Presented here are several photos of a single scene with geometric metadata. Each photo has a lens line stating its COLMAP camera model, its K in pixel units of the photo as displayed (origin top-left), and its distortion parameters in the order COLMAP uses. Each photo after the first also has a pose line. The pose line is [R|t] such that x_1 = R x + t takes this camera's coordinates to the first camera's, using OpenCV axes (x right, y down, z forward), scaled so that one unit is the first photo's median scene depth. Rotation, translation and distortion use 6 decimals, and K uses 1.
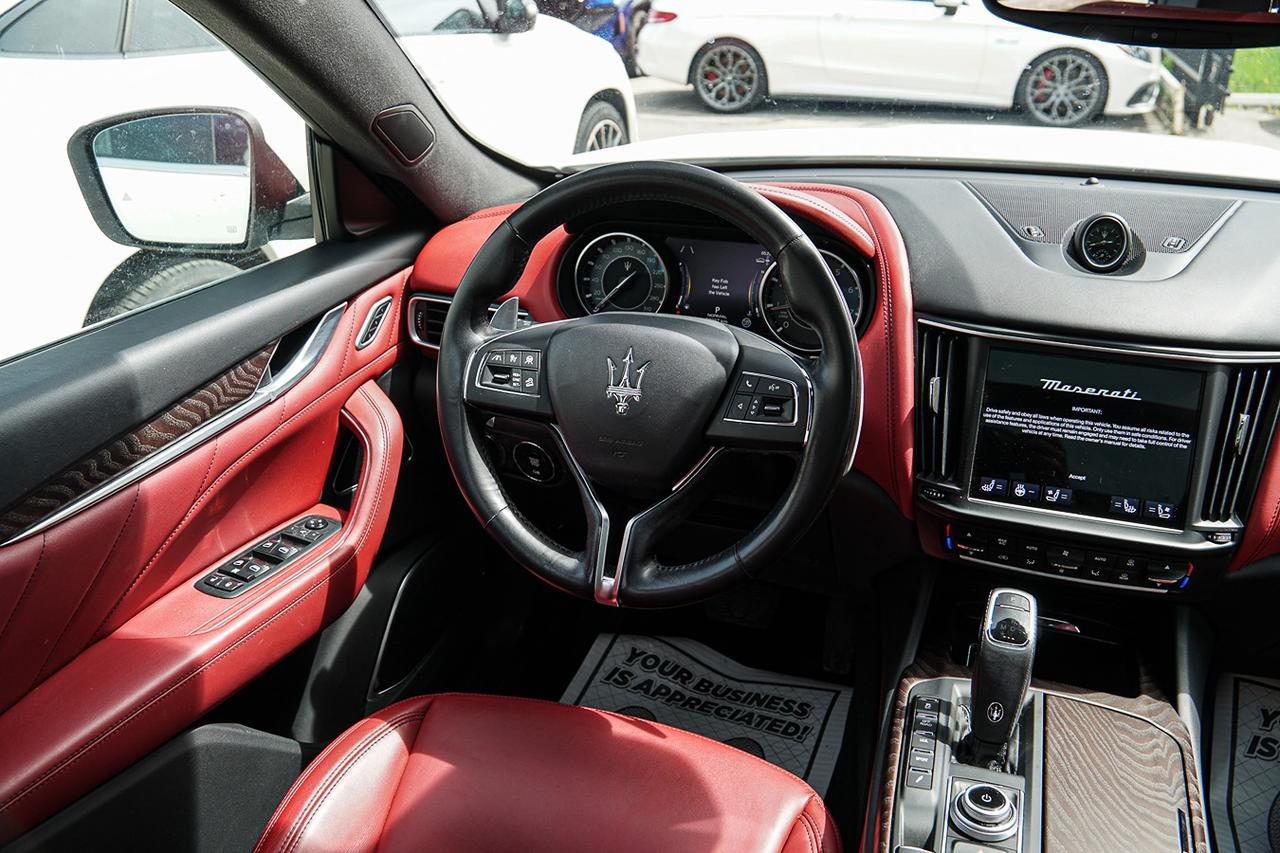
lens RADIAL K [[1004.3, 0, 630.7], [0, 1004.3, 429.7], [0, 0, 1]] dist [-0.131679, 0.100892]
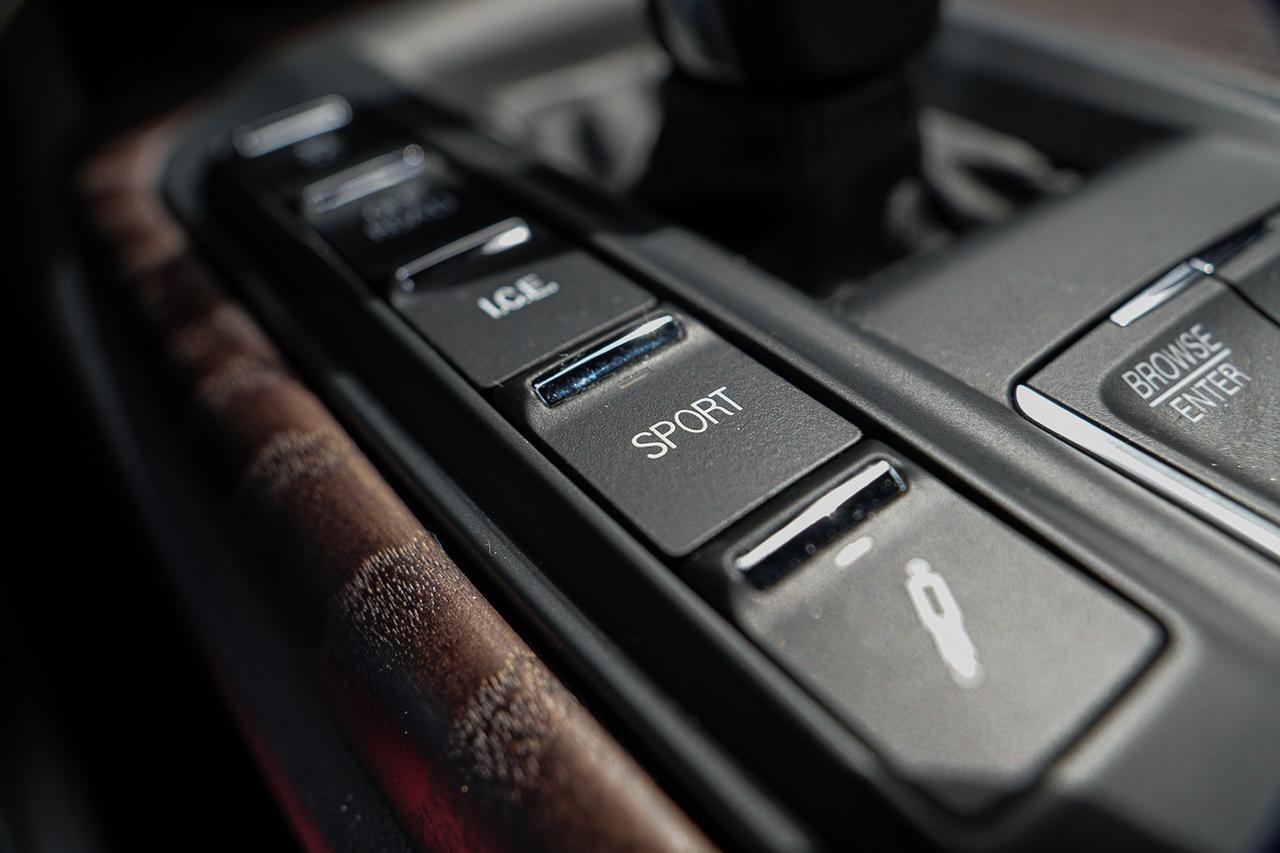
lens RADIAL K [[1004.3, 0, 639.3], [0, 1004.3, 426.2], [0, 0, 1]] dist [-0.131679, 0.100892]
pose [[0.566291, -0.539888, 0.622764, 0.207204], [0.361126, 0.841734, 0.401339, 0.261558], [-0.740880, -0.002378, 0.671634, 0.830660]]
